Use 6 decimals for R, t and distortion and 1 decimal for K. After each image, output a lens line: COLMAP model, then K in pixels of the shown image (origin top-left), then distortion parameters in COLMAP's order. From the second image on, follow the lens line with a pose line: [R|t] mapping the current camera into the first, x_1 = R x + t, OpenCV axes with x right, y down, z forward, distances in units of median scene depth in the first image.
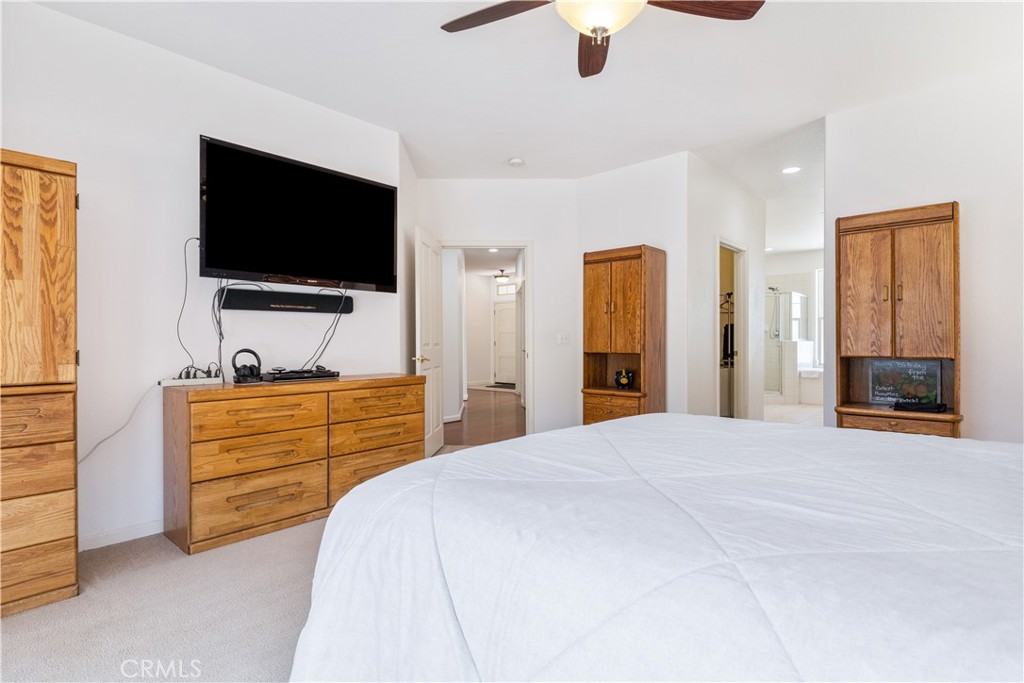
lens RADIAL K [[525.5, 0, 511.4], [0, 525.5, 343.9], [0, 0, 1]] dist [0.002387, 0.000309]
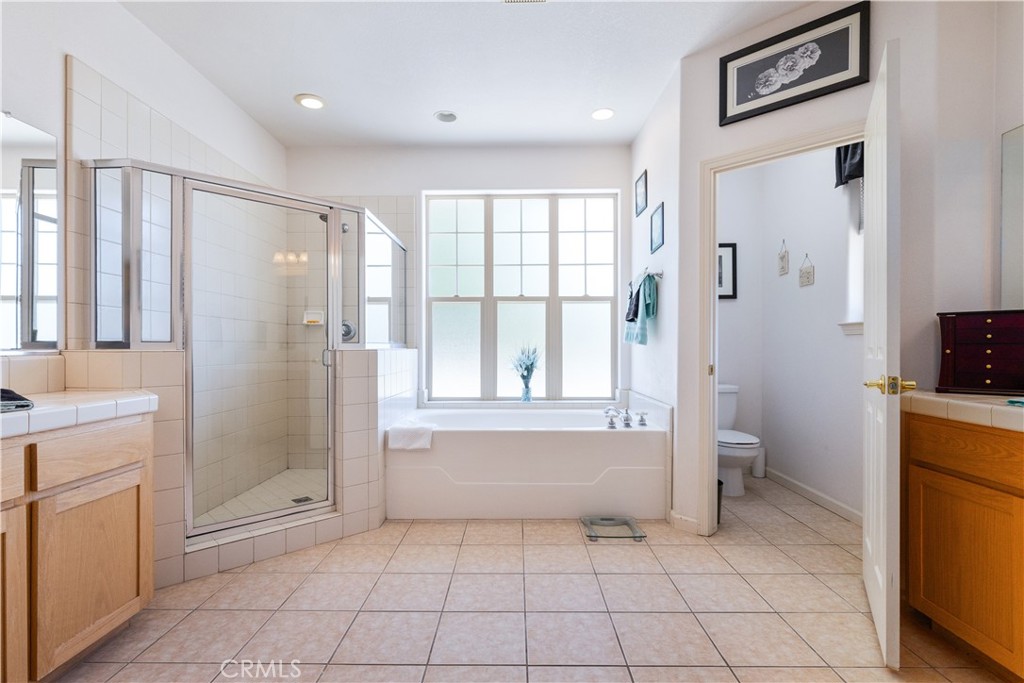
lens RADIAL K [[487.9, 0, 513.9], [0, 487.9, 347.4], [0, 0, 1]] dist [-0.002214, -0.000363]
pose [[0.716846, 0.002349, 0.697228, 0.668366], [-0.001151, 0.999997, -0.002186, -0.007110], [-0.697231, 0.000765, 0.716846, 1.233051]]
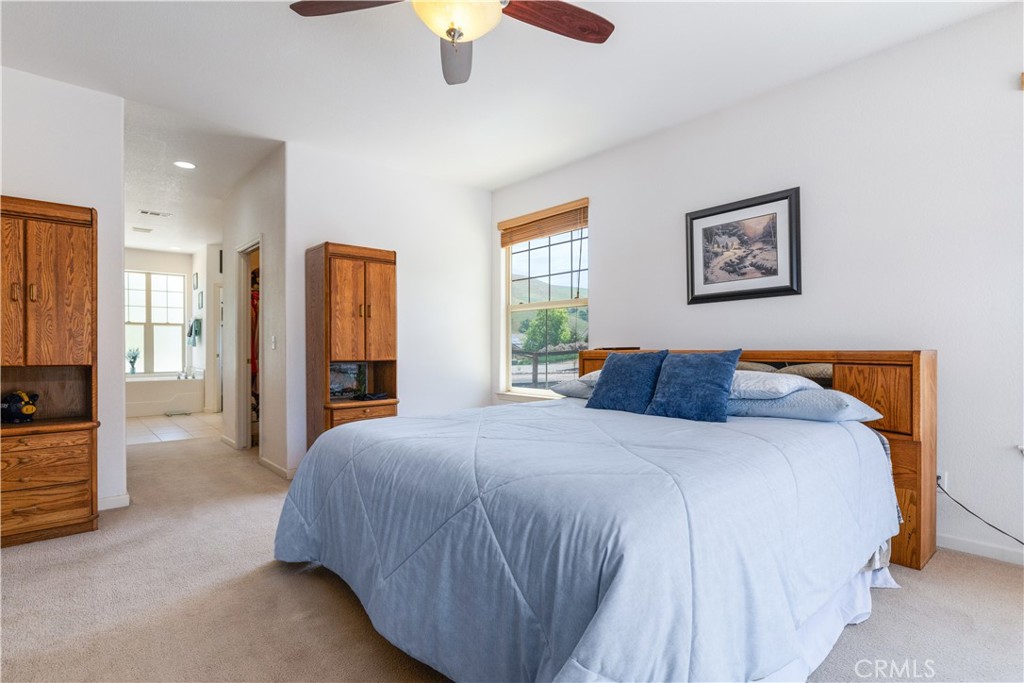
lens RADIAL K [[525.5, 0, 515.9], [0, 525.5, 345.4], [0, 0, 1]] dist [0.002387, 0.000309]
pose [[0.076961, 0.005783, 0.997017, -0.399013], [0.003604, 0.999975, -0.006079, -0.001479], [-0.997028, 0.004061, 0.076938, 0.392026]]
